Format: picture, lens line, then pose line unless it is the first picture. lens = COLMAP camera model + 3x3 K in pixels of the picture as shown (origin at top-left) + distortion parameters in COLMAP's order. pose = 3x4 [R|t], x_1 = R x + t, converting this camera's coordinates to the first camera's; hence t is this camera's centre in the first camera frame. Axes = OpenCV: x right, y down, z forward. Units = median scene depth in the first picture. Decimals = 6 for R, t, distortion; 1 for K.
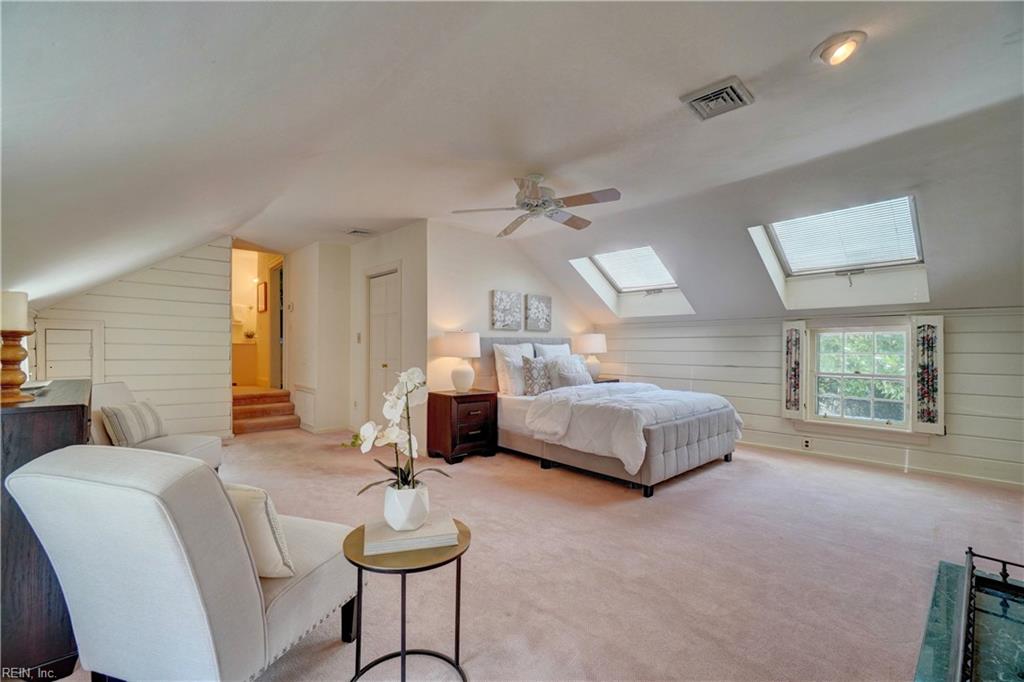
lens RADIAL K [[440.9, 0, 507.2], [0, 440.9, 346.0], [0, 0, 1]] dist [-0.001759, -0.000020]
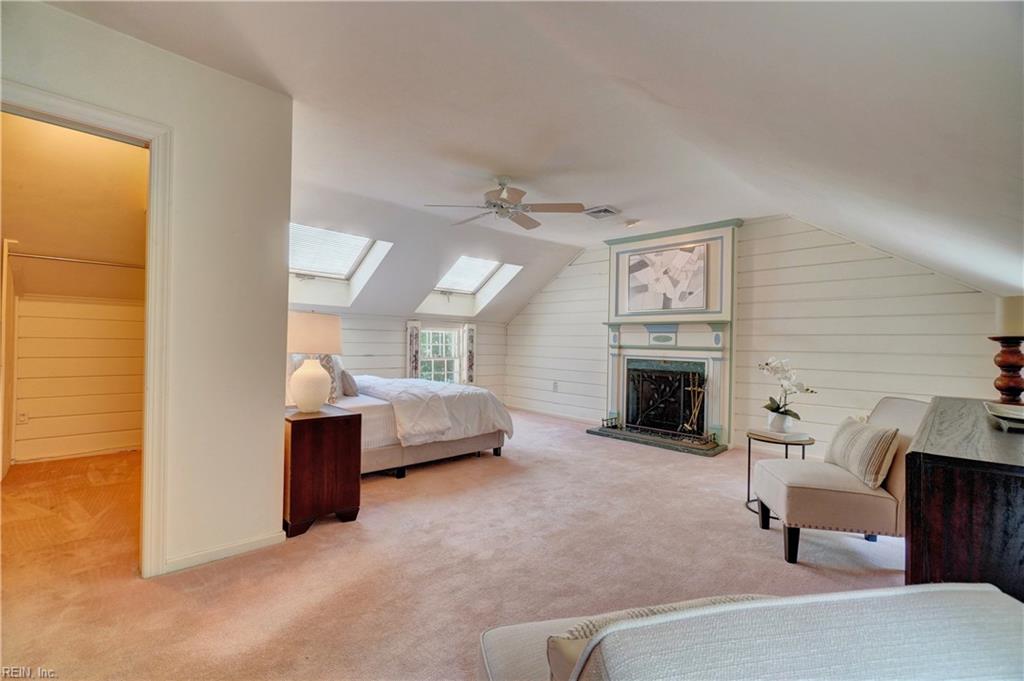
lens RADIAL K [[440.9, 0, 507.4], [0, 440.9, 341.9], [0, 0, 1]] dist [-0.001759, -0.000020]
pose [[-0.022463, 0.001549, 0.999746, -0.834809], [-0.017303, 0.999848, -0.001937, 0.007585], [-0.999598, -0.017342, -0.022432, 0.857635]]
